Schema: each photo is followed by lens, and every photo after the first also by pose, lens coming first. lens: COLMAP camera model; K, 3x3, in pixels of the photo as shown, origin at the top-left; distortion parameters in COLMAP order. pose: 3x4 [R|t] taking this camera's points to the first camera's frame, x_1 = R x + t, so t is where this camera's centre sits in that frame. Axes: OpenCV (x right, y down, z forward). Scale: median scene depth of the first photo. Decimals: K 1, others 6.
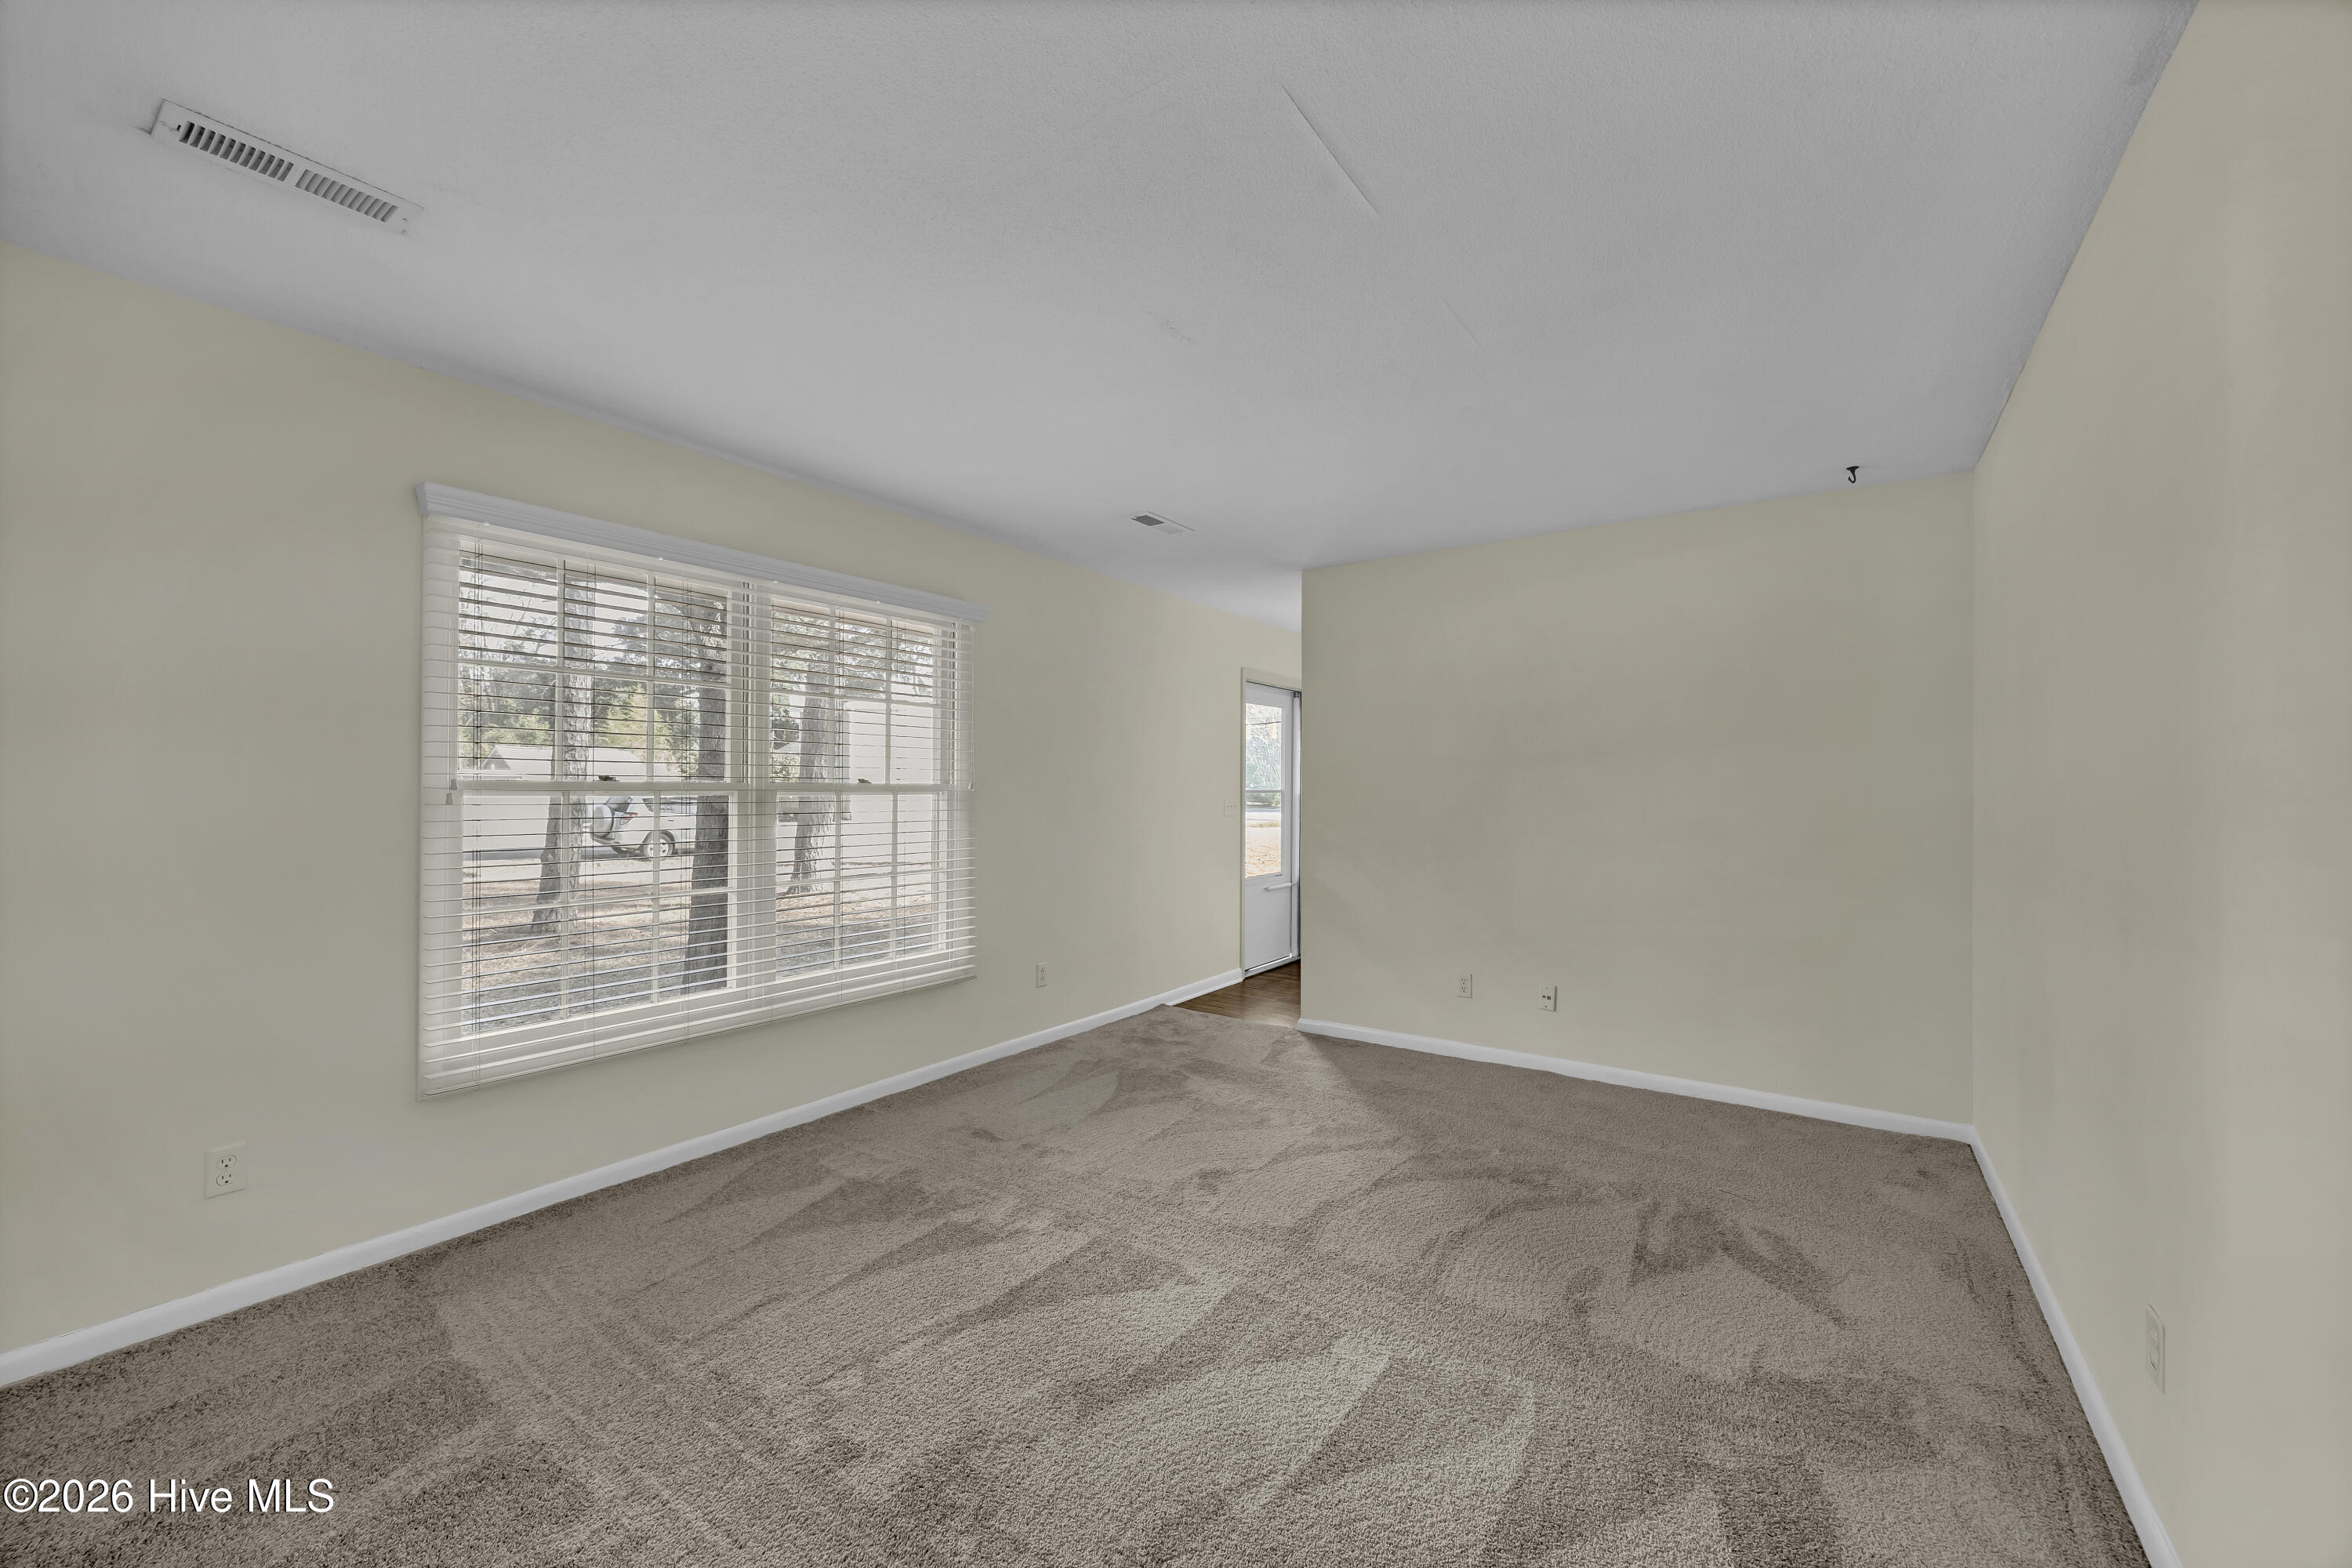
lens RADIAL K [[909.3, 0, 1179.5], [0, 909.3, 785.9], [0, 0, 1]] dist [-0.002177, -0.000657]
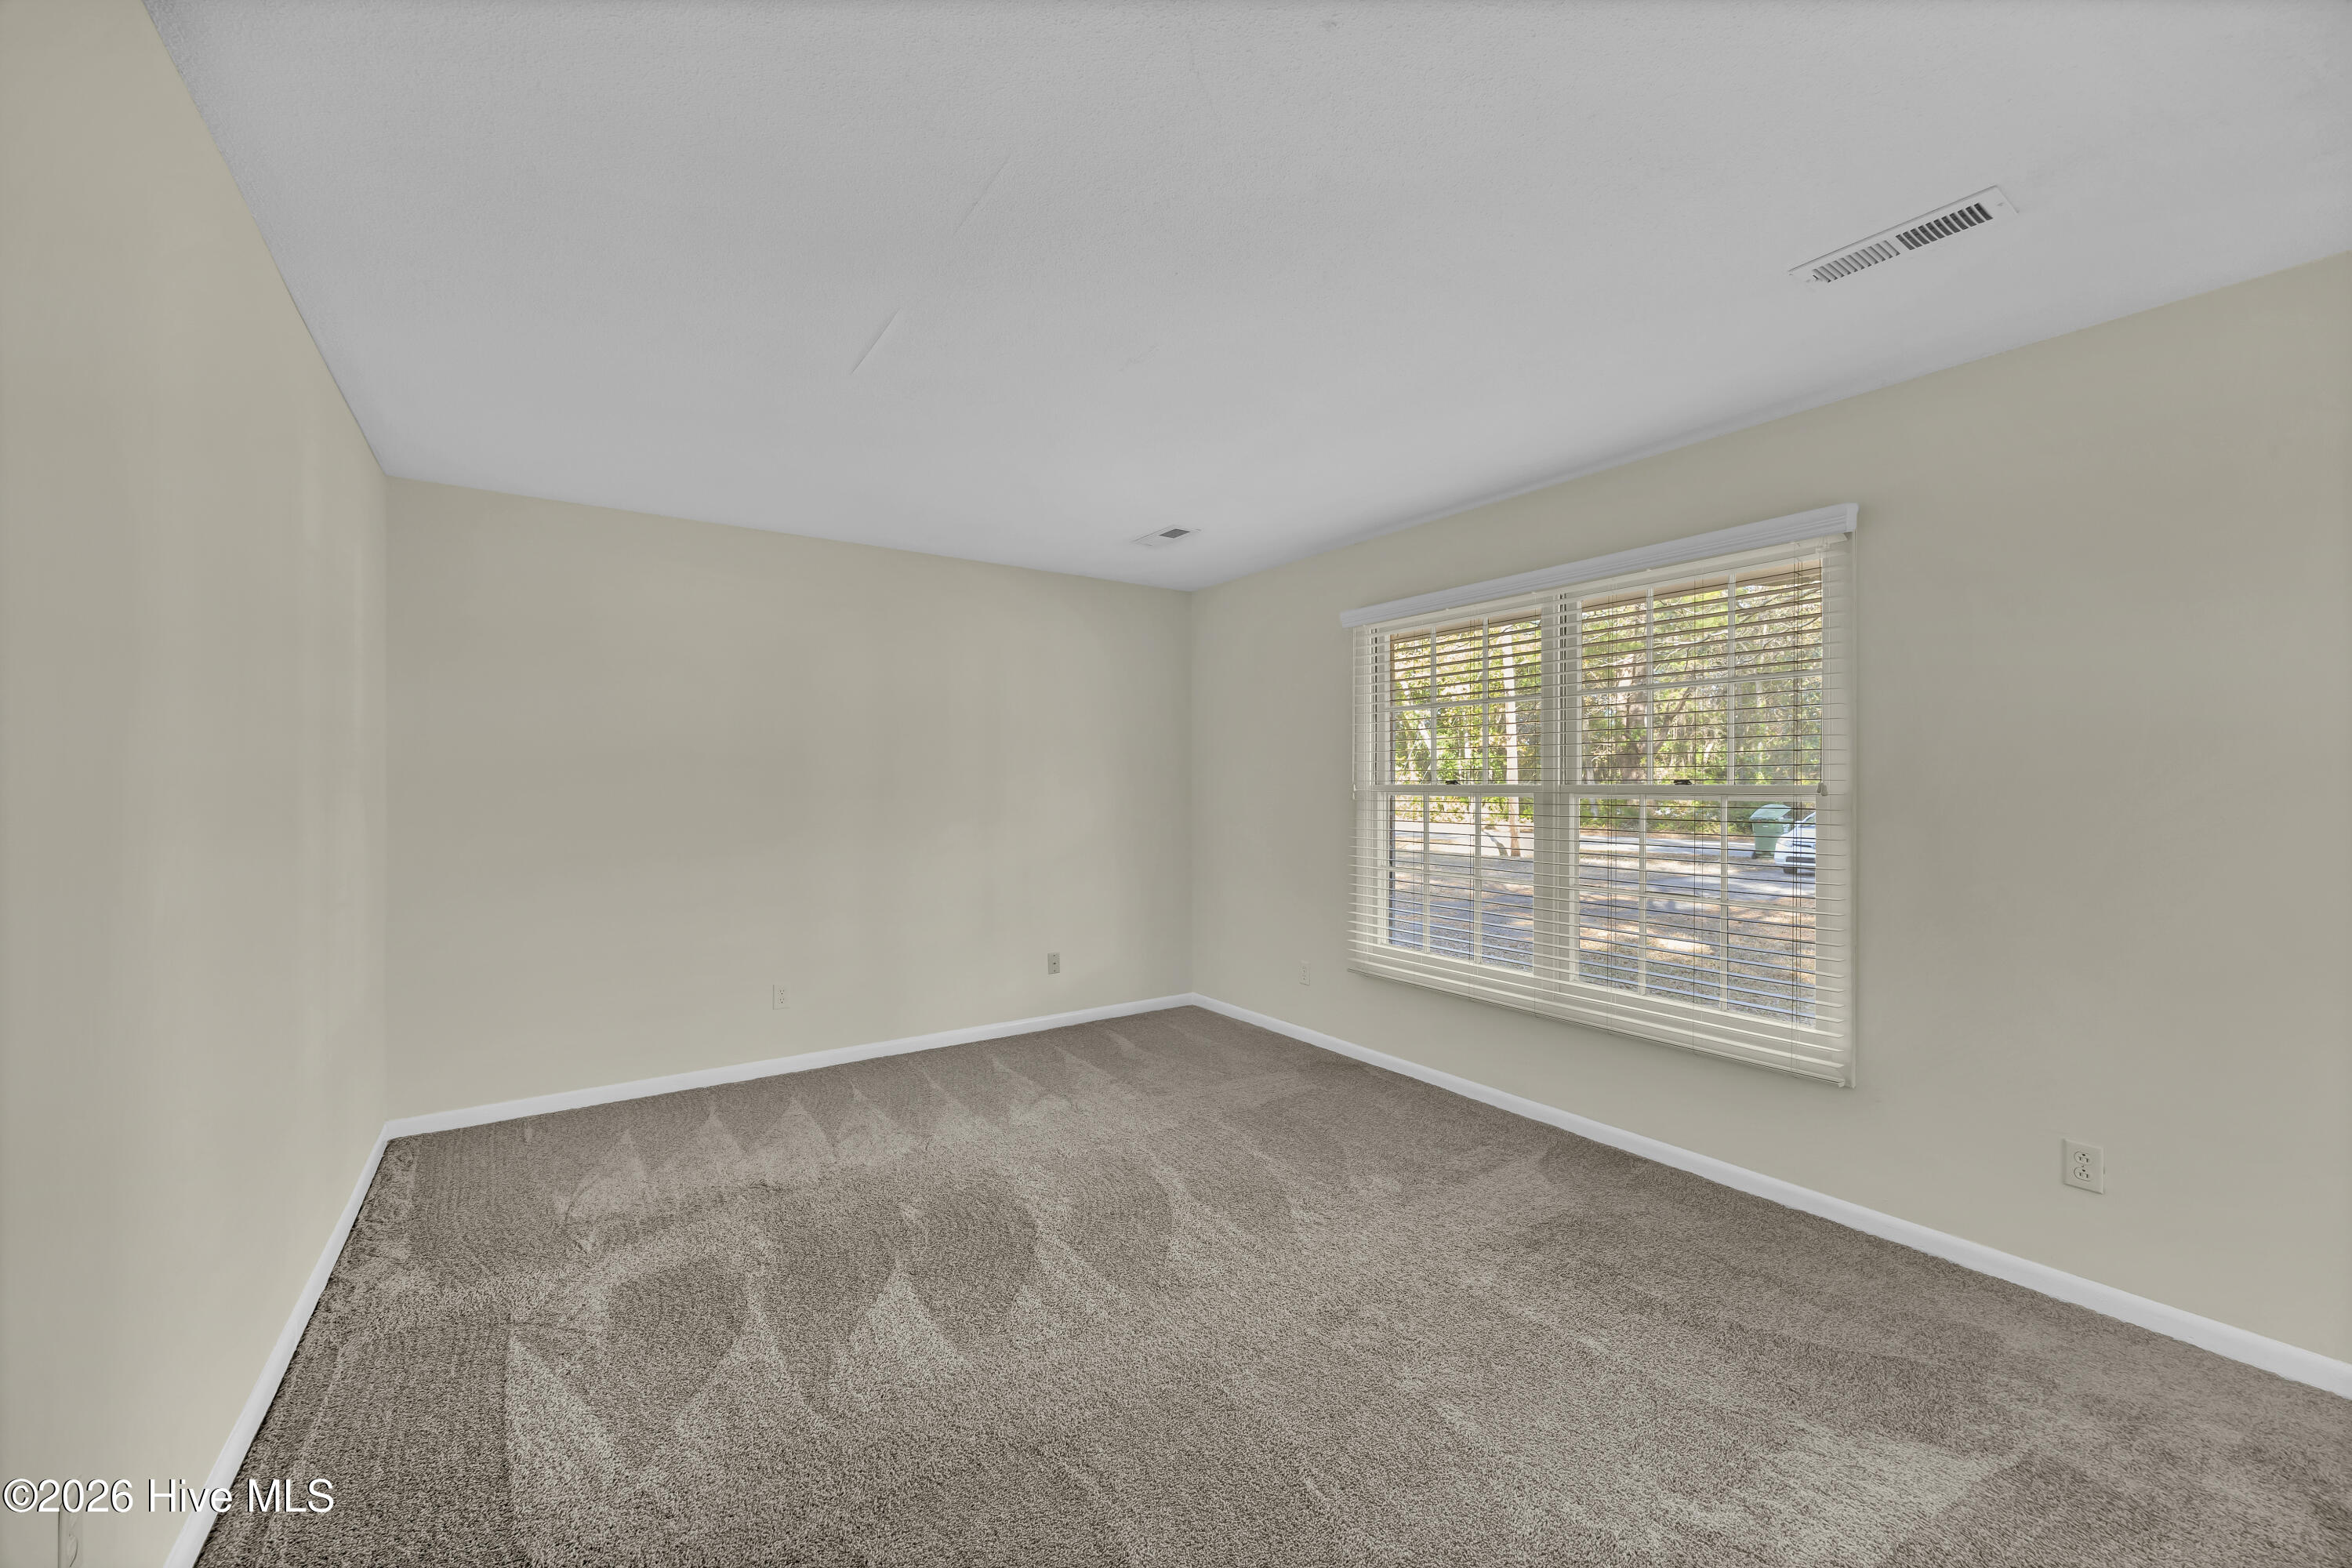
lens RADIAL K [[909.3, 0, 1177.3], [0, 909.3, 792.2], [0, 0, 1]] dist [-0.002177, -0.000657]
pose [[-0.344664, 0.000424, -0.938726, 0.576071], [-0.002757, 0.999995, 0.001464, 0.003959], [0.938722, 0.003093, -0.344661, 0.833702]]
